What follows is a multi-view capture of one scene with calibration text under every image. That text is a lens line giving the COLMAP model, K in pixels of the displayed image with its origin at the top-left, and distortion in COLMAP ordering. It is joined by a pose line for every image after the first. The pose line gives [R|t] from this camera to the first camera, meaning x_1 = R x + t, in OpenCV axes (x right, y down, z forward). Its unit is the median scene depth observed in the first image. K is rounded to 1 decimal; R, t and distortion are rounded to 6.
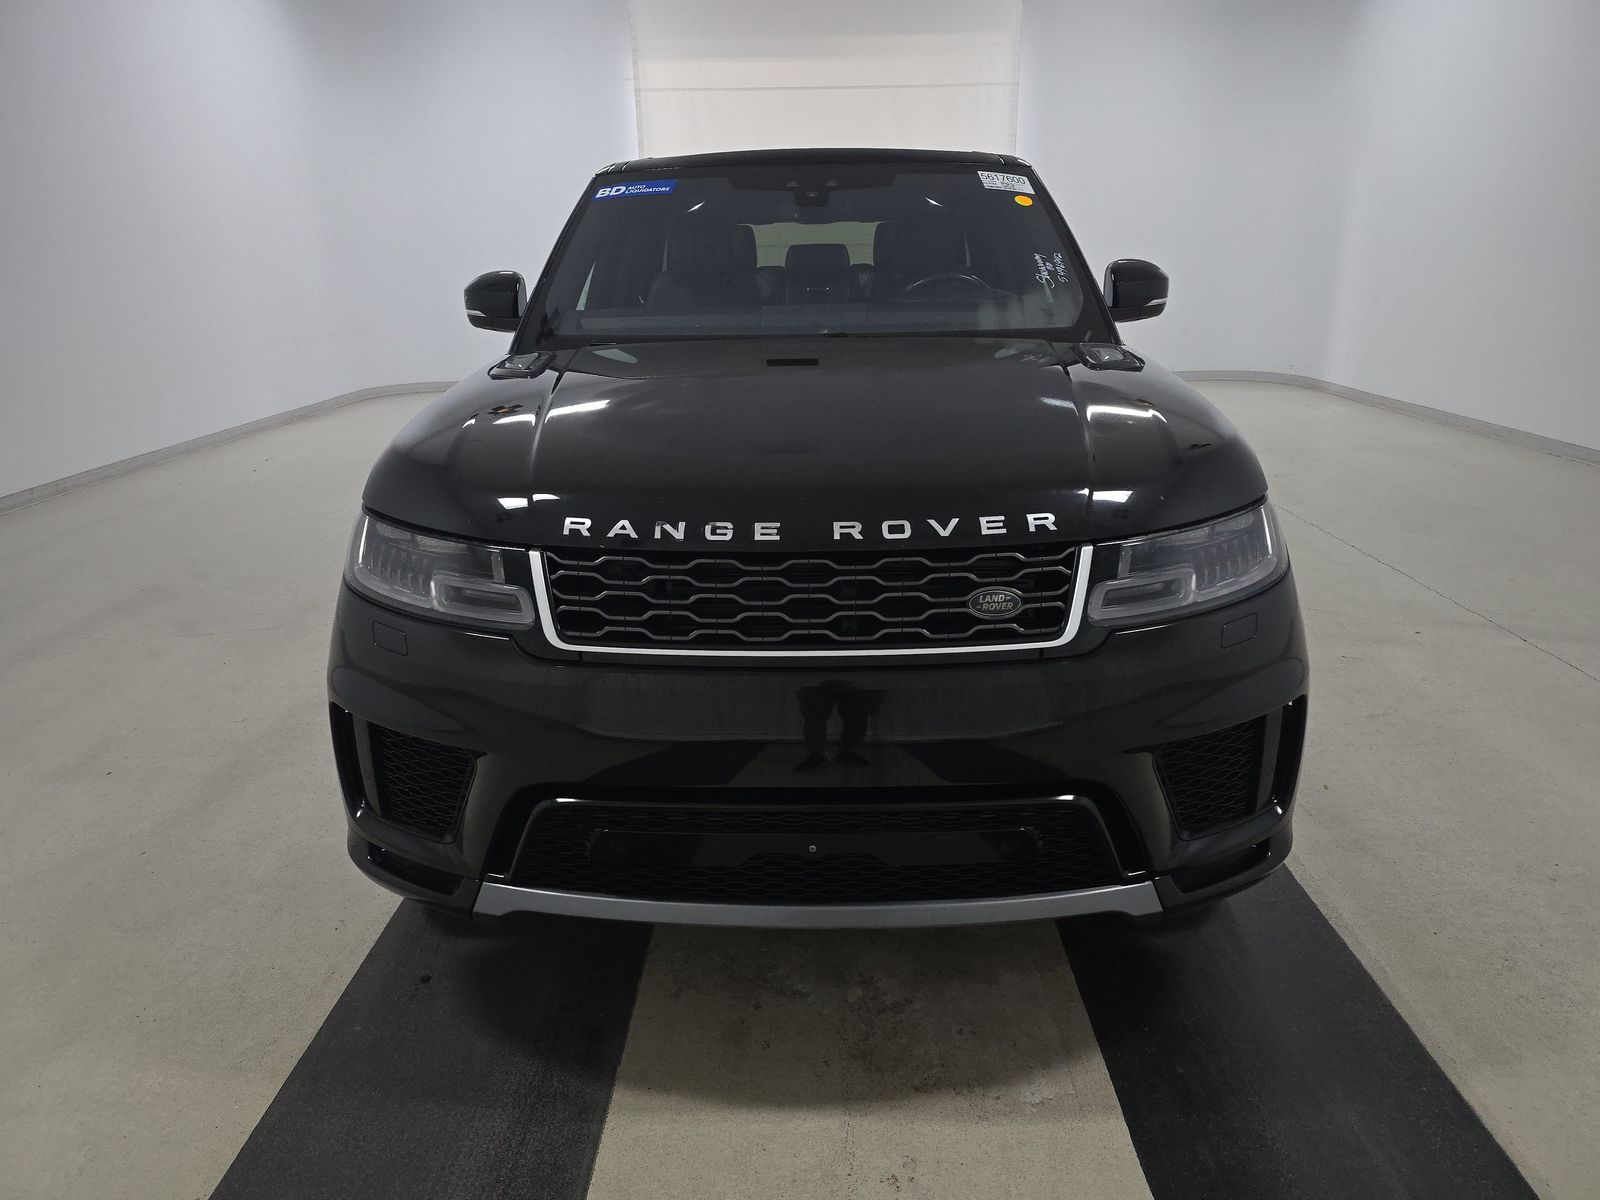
lens RADIAL K [[1067.7, 0, 800.0], [0, 1067.7, 600.0], [0, 0, 1]] dist [0.014700, -0.001228]
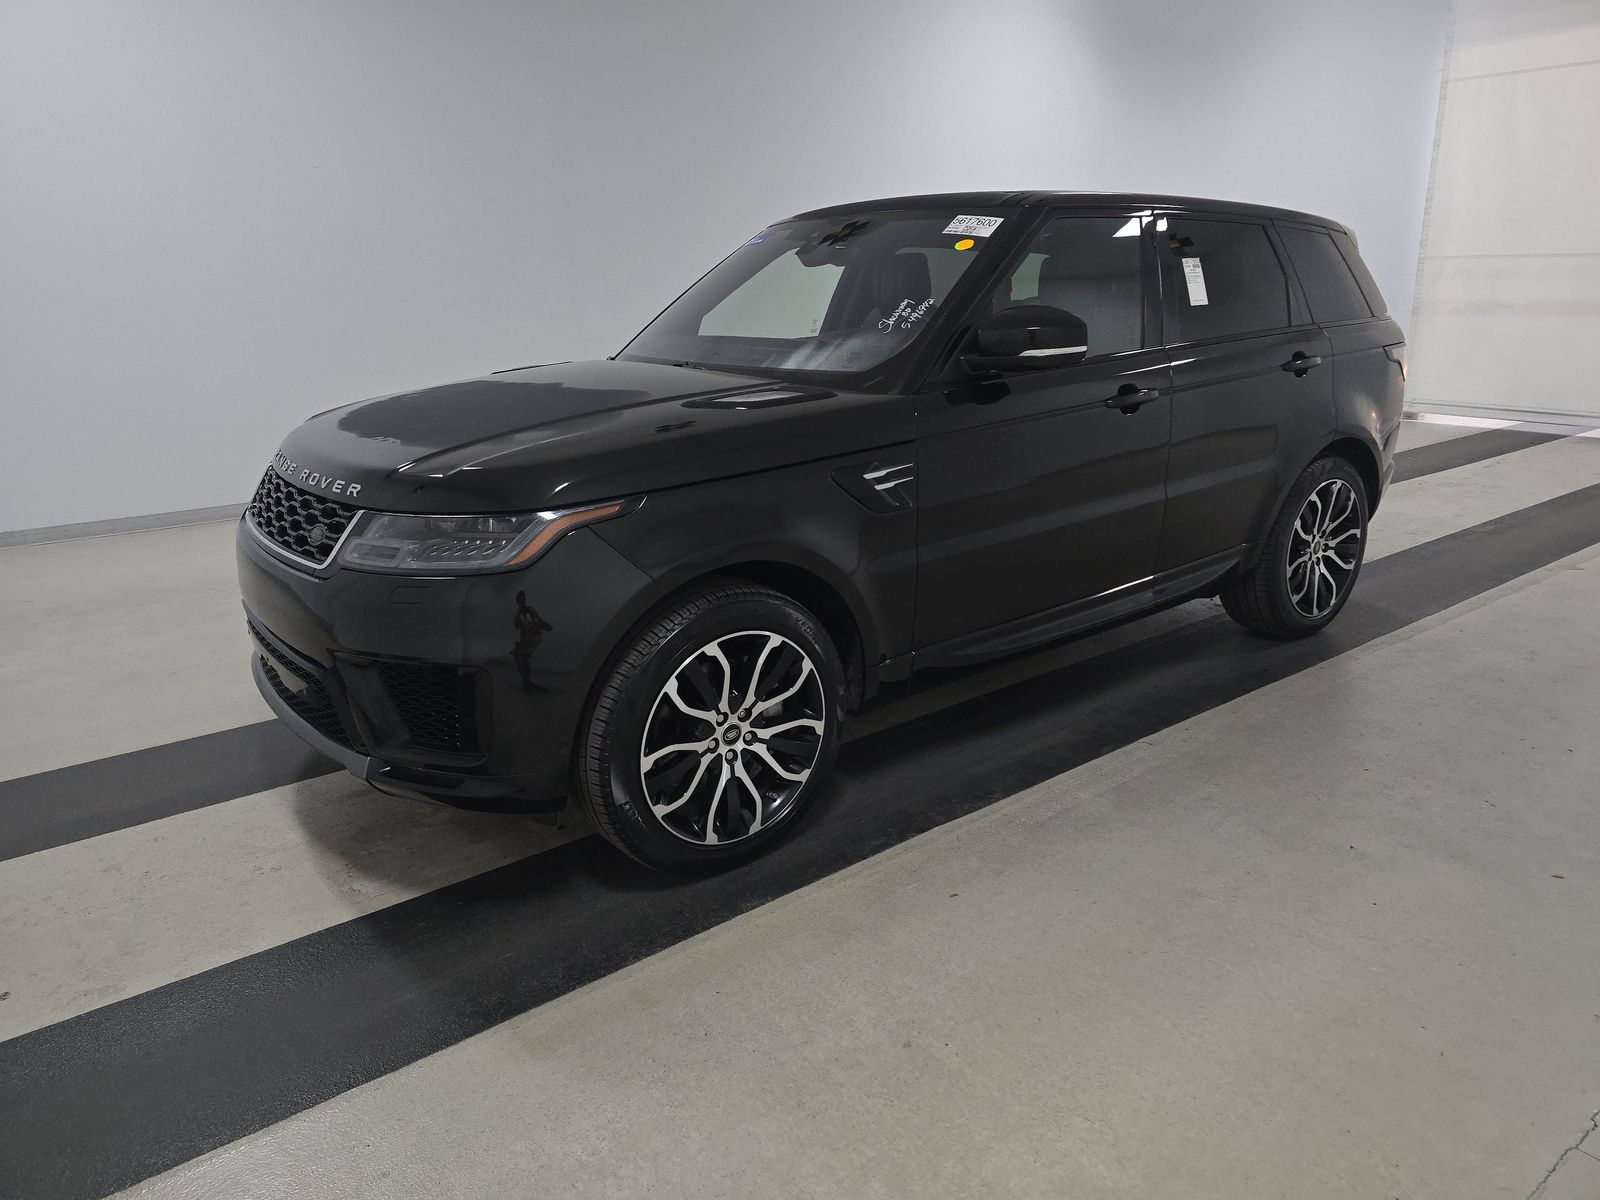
lens RADIAL K [[1067.7, 0, 800.0], [0, 1067.7, 600.0], [0, 0, 1]] dist [0.014700, -0.001228]
pose [[0.627948, 0.230893, -0.743216, 1.395552], [-0.234109, 0.966787, 0.102550, -0.177138], [0.742209, 0.109597, 0.661146, 0.388212]]
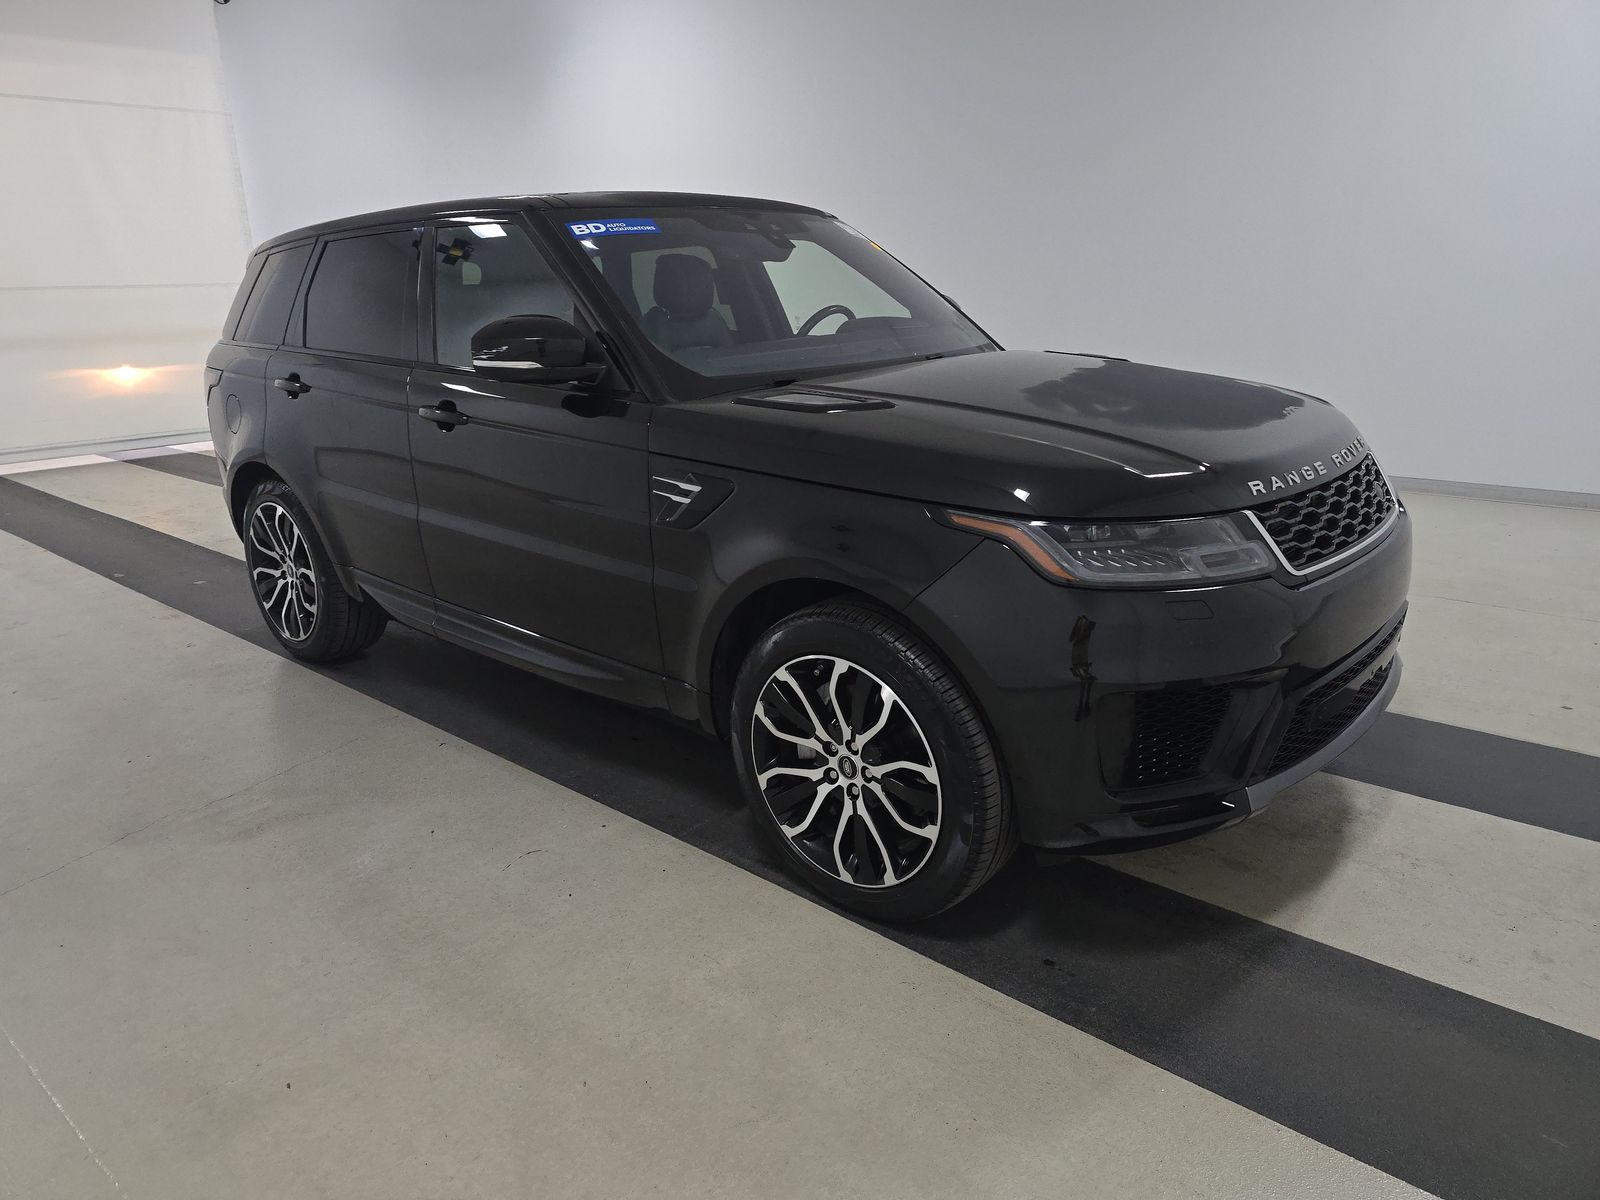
lens RADIAL K [[1067.7, 0, 800.0], [0, 1067.7, 600.0], [0, 0, 1]] dist [0.014700, -0.001228]
pose [[0.654332, -0.224807, 0.722019, -1.239512], [0.251653, 0.965103, 0.072432, -0.137287], [-0.713106, 0.134303, 0.688071, 0.410886]]
